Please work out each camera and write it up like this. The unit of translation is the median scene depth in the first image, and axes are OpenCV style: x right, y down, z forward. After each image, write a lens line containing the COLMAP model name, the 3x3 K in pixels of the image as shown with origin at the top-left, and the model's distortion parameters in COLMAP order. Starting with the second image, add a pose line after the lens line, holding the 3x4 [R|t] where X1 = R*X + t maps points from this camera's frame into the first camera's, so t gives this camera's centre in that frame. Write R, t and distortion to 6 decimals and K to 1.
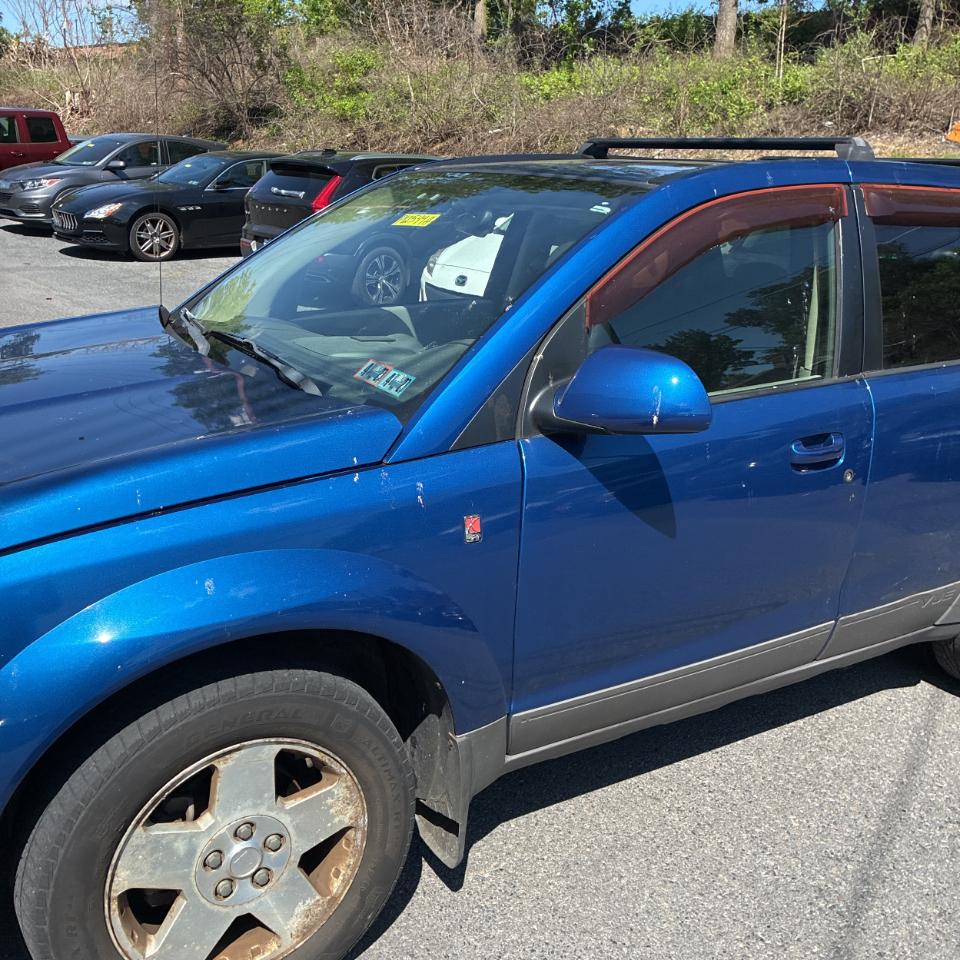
lens RADIAL K [[955.7, 0, 475.3], [0, 955.7, 488.7], [0, 0, 1]] dist [0.033195, -0.039614]
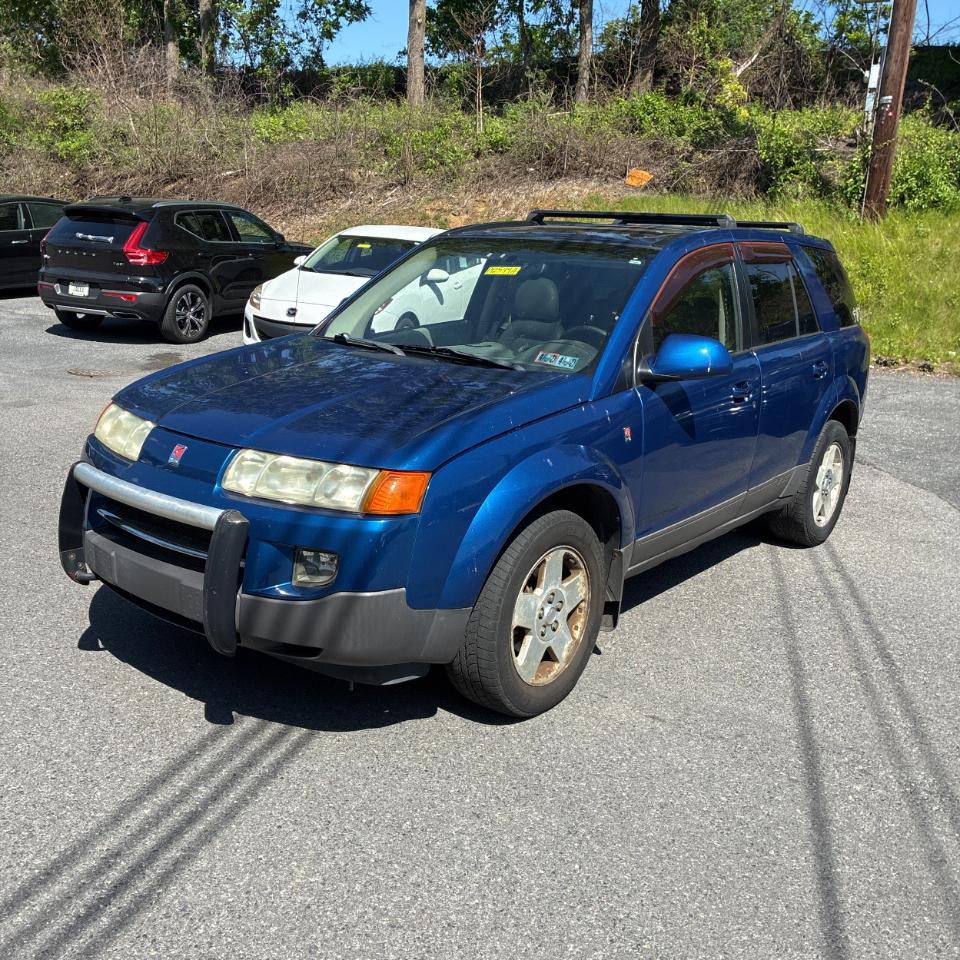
lens RADIAL K [[911.2, 0, 480.0], [0, 911.2, 480.0], [0, 0, 1]] dist [0.046569, -0.006760]
pose [[0.950195, -0.099635, 0.295302, -0.119488], [0.107933, 0.994087, -0.011891, 0.017790], [-0.292371, 0.043172, 0.955330, -0.092881]]
